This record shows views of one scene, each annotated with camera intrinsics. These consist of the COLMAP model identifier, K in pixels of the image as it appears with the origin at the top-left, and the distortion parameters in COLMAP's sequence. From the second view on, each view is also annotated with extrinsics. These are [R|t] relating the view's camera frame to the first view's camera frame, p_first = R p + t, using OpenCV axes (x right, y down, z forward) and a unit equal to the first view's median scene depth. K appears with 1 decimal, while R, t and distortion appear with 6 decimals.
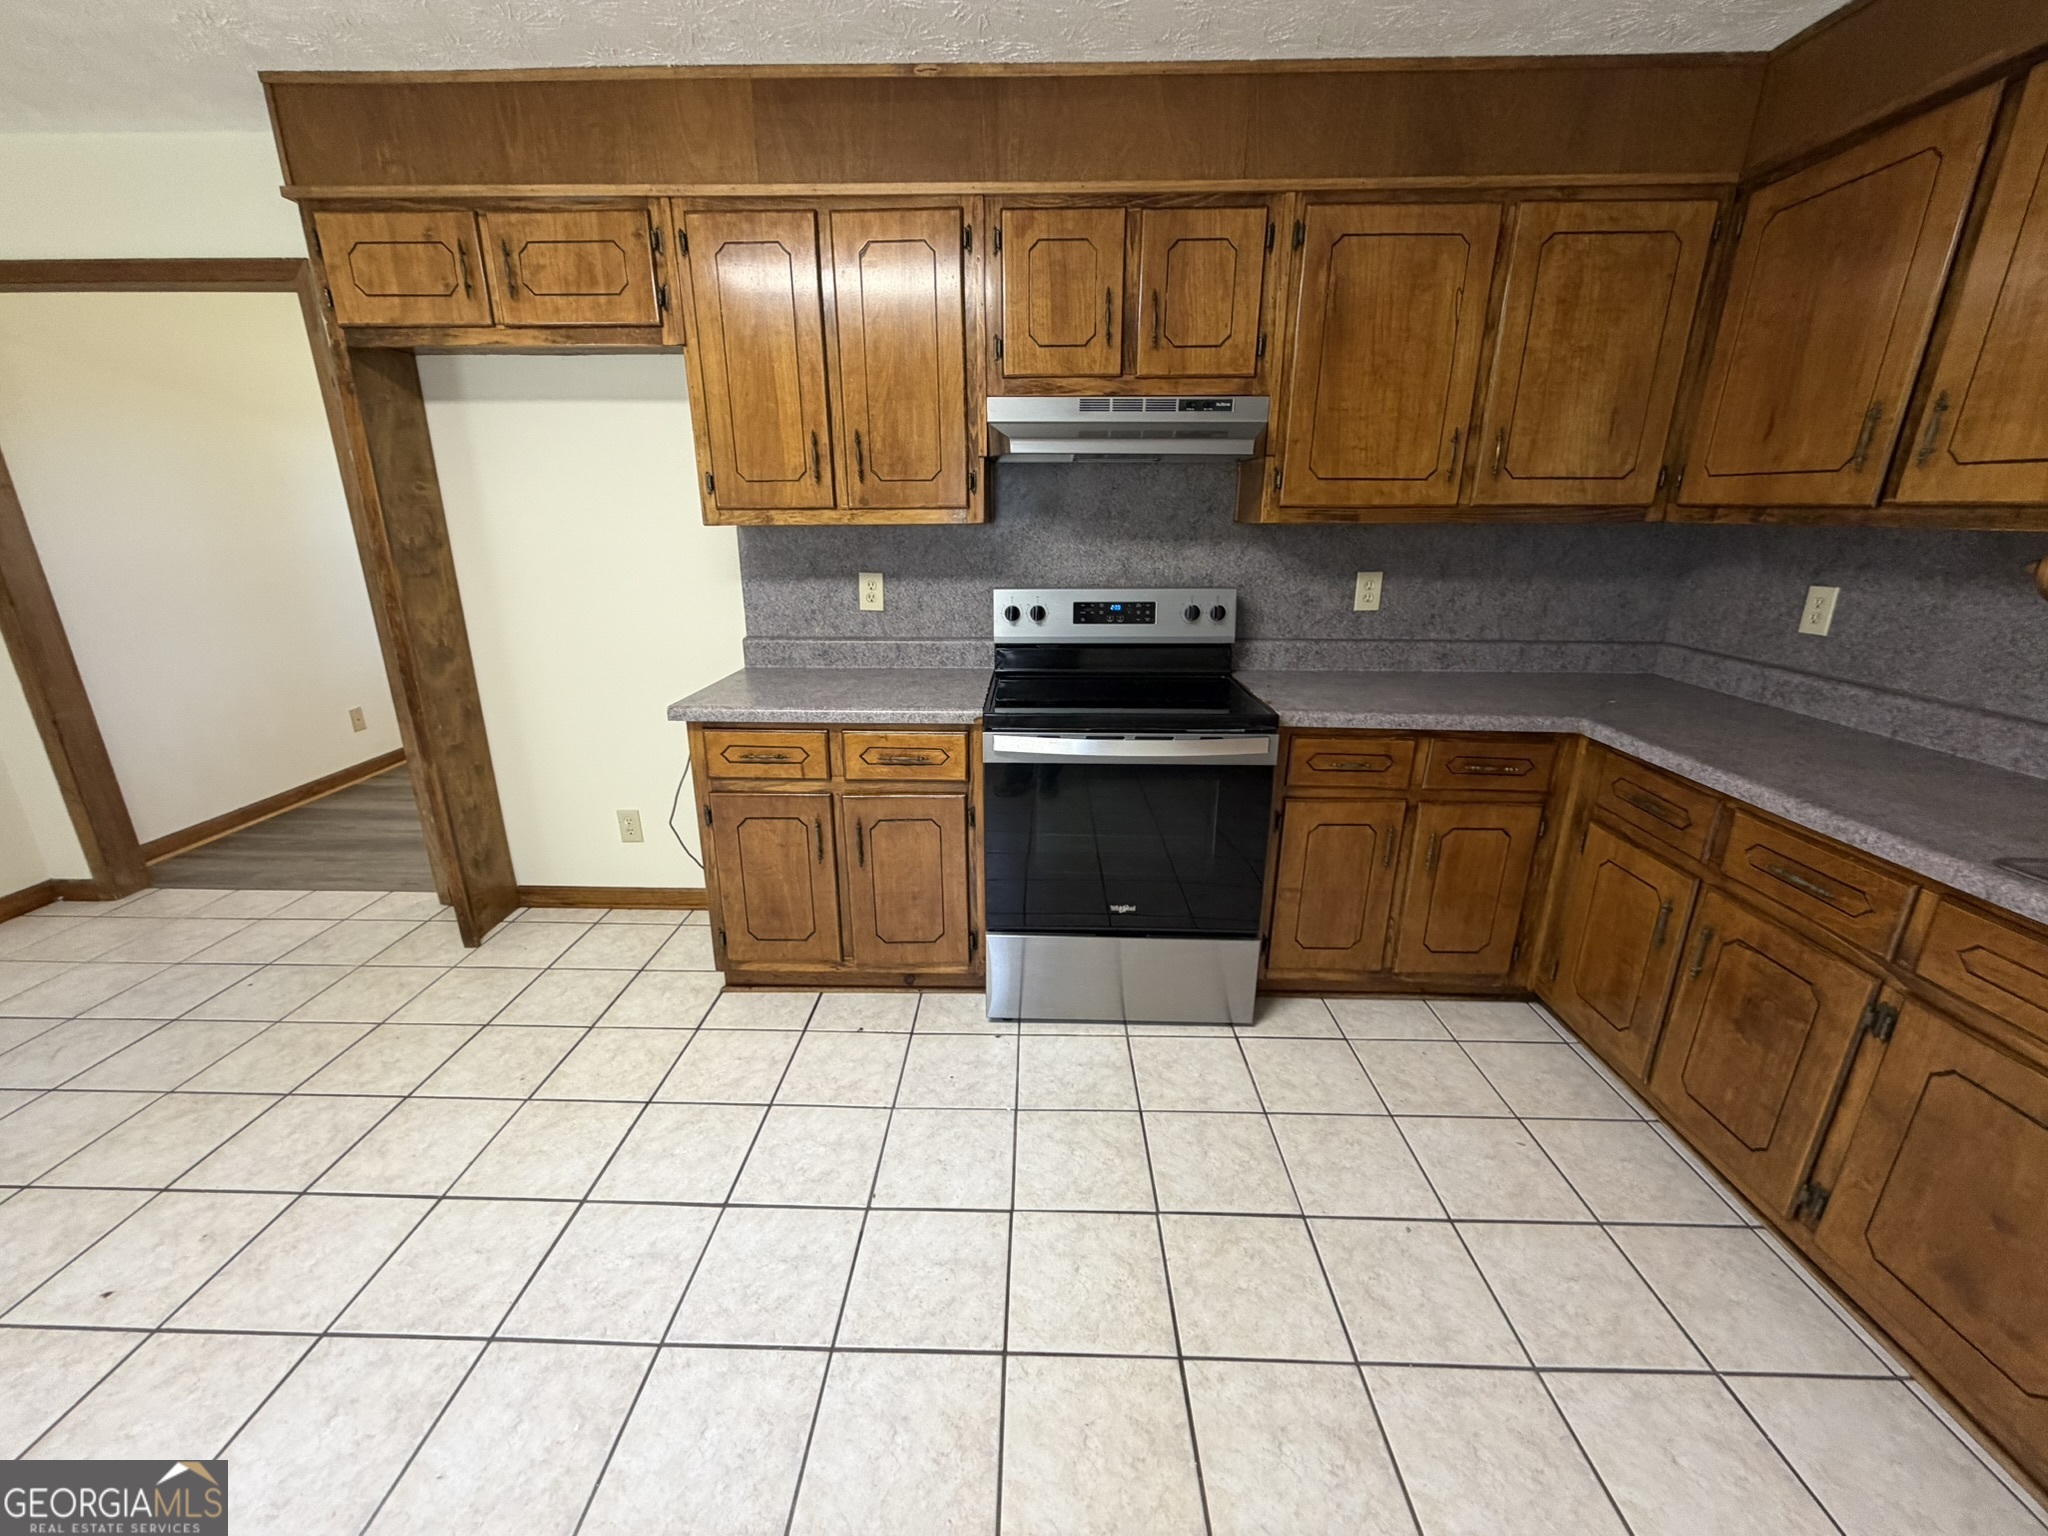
lens RADIAL K [[820.1, 0, 1024.0], [0, 820.1, 768.0], [0, 0, 1]] dist [-0.001068, -0.000096]
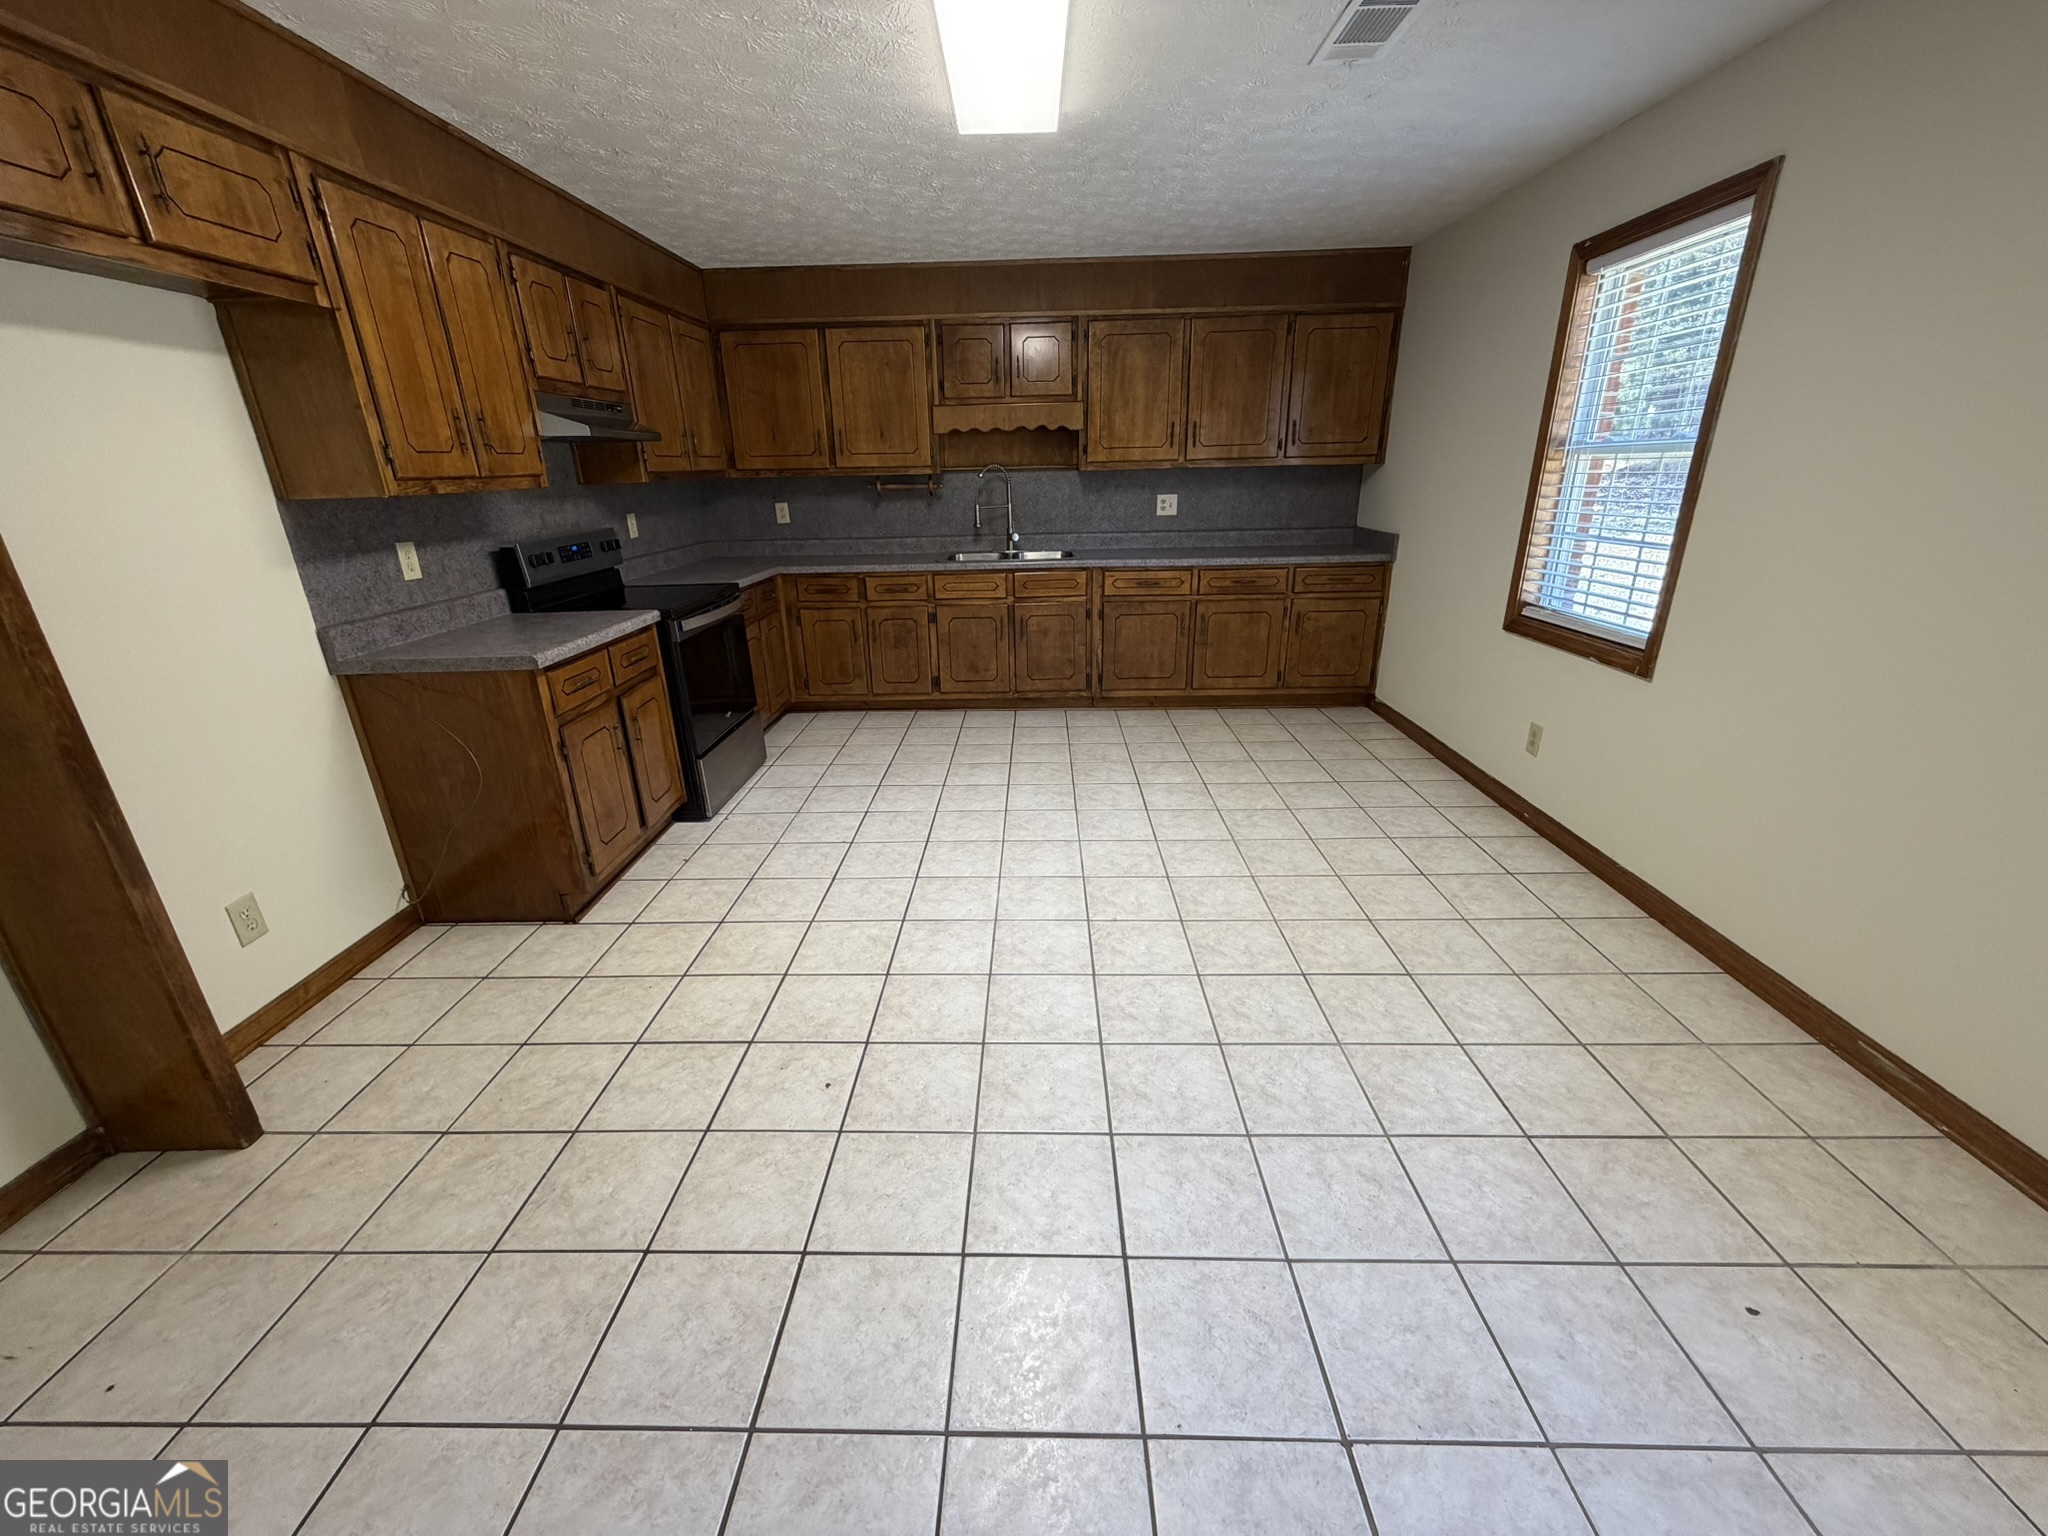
lens RADIAL K [[820.1, 0, 1024.0], [0, 820.1, 768.0], [0, 0, 1]] dist [-0.001068, -0.000096]
pose [[-0.010896, -0.346773, 0.937886, -1.553718], [0.320362, 0.887291, 0.331788, -0.097676], [-0.947232, 0.304078, 0.101425, 0.303340]]
